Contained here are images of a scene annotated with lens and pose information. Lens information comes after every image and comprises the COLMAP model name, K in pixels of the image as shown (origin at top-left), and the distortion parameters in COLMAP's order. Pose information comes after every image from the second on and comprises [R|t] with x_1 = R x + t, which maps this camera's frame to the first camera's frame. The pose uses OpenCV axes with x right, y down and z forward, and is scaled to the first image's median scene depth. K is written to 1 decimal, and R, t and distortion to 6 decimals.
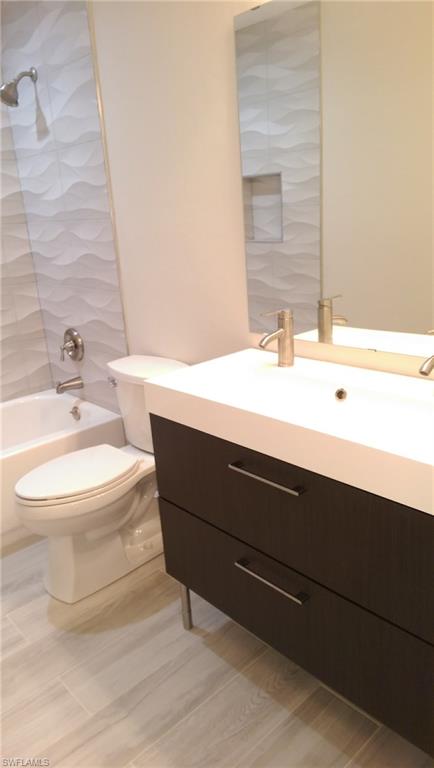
lens RADIAL K [[538.3, 0, 217.0], [0, 538.3, 384.0], [0, 0, 1]] dist [0.073036, -0.128035]
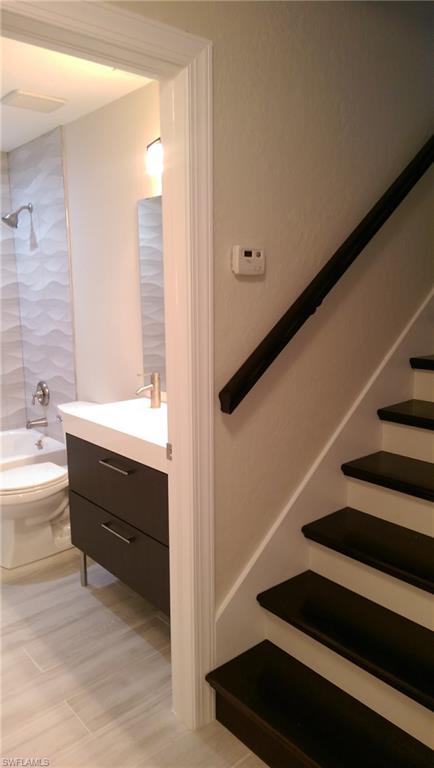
lens RADIAL K [[538.3, 0, 217.0], [0, 538.3, 384.0], [0, 0, 1]] dist [0.073036, -0.128035]
pose [[0.997872, 0.060597, -0.024068, 0.230069], [-0.063251, 0.989270, -0.131695, 0.062754], [0.015830, 0.132937, 0.990998, -0.386783]]
